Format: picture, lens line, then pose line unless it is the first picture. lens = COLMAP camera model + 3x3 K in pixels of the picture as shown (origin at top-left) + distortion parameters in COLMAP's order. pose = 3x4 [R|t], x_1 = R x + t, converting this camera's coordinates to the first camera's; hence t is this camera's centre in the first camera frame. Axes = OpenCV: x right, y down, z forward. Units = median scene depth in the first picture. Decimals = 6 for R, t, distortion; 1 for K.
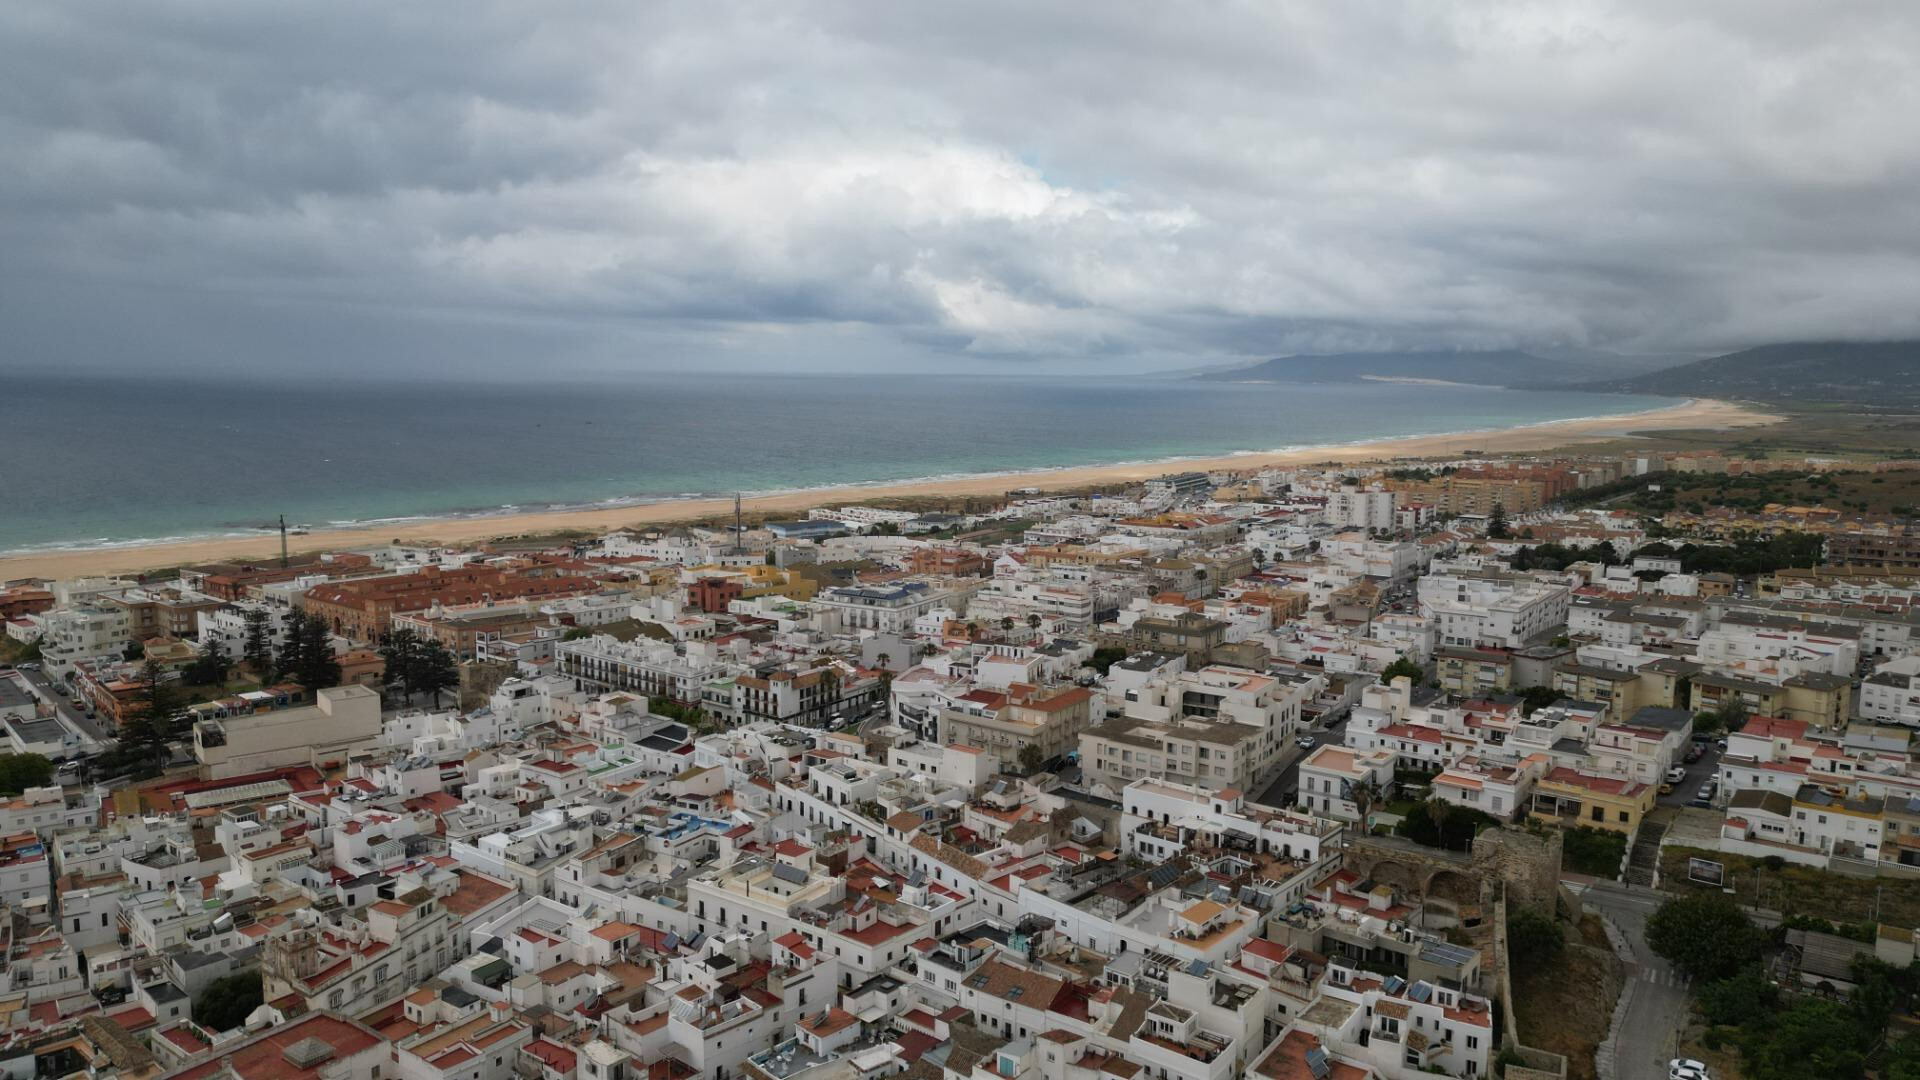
lens RADIAL K [[1343.4, 0, 960.9], [0, 1343.4, 534.8], [0, 0, 1]] dist [0.084142, -0.085311]
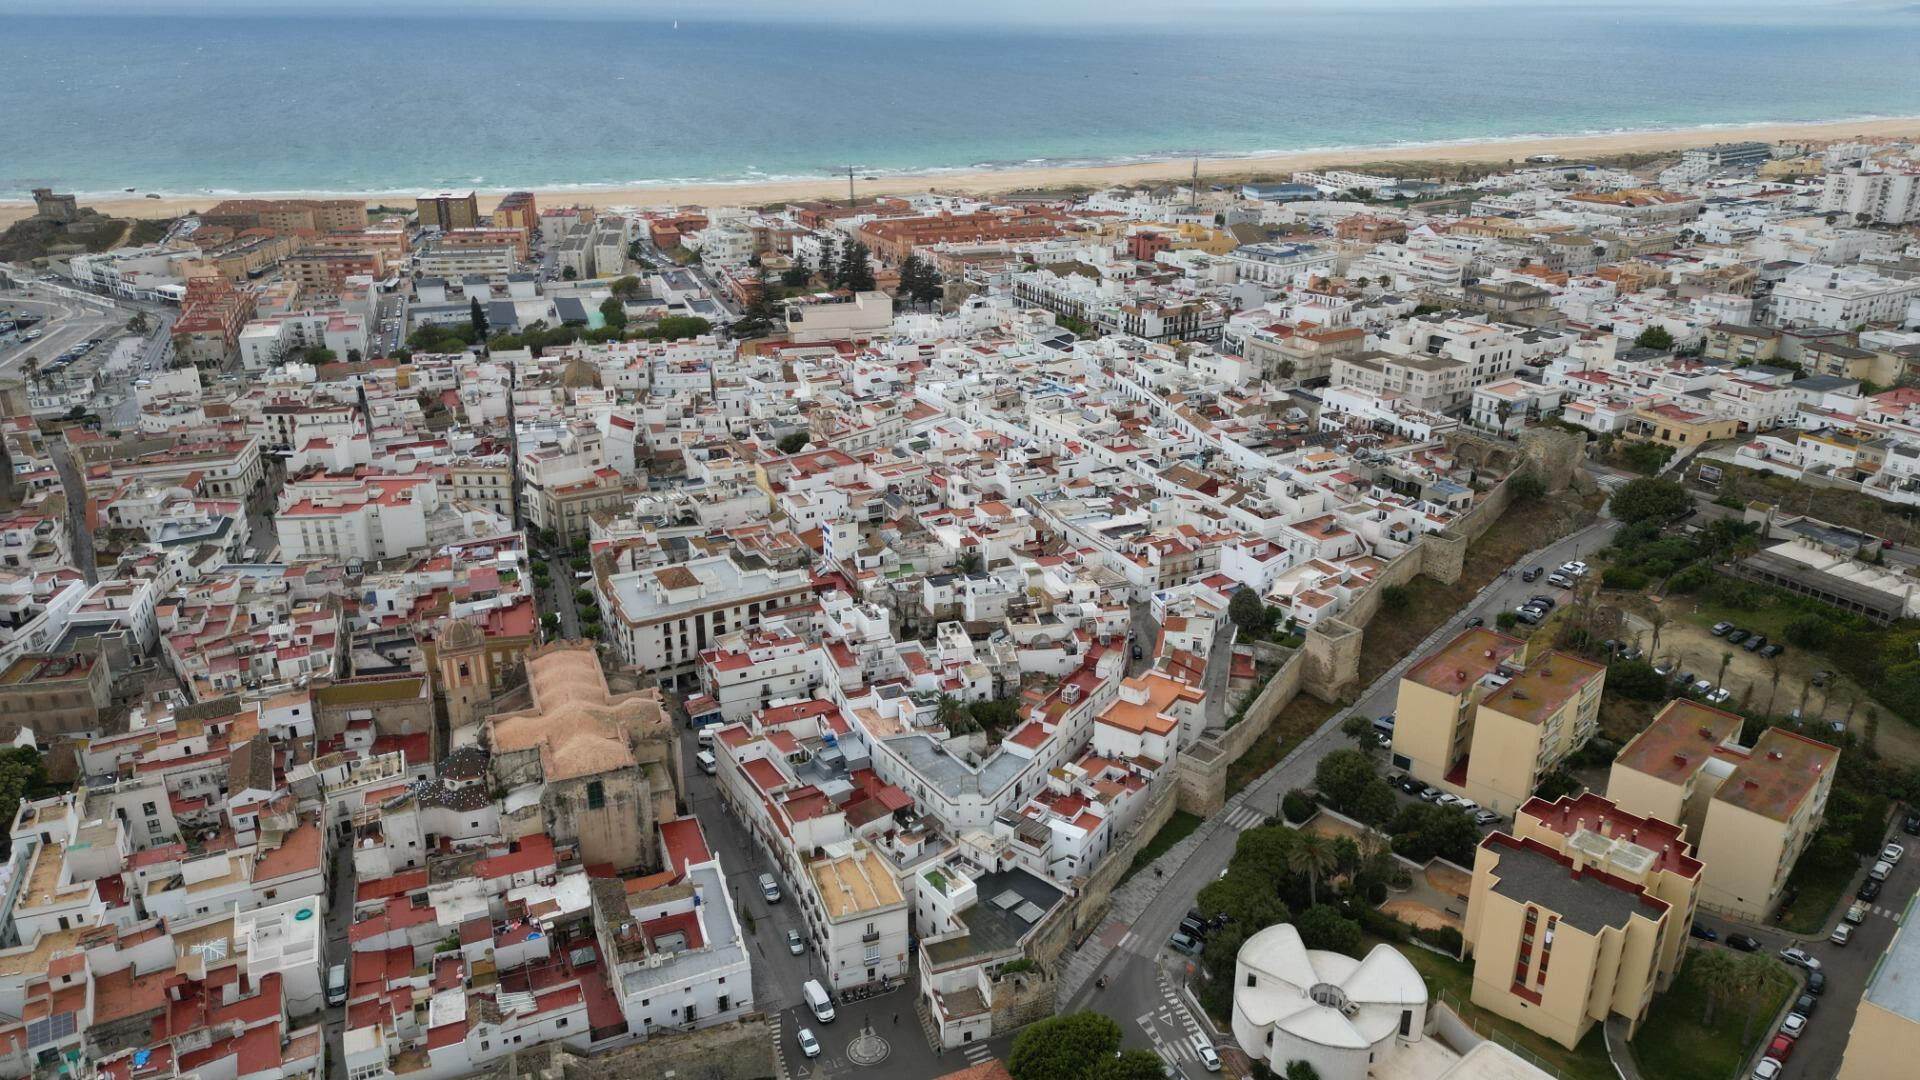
lens RADIAL K [[1343.4, 0, 956.7], [0, 1343.4, 548.8], [0, 0, 1]] dist [0.084142, -0.085311]
pose [[0.918118, 0.141484, -0.370192, 0.223914], [-0.042154, 0.963667, 0.263758, -0.011314], [0.394059, -0.226556, 0.890724, -0.352402]]
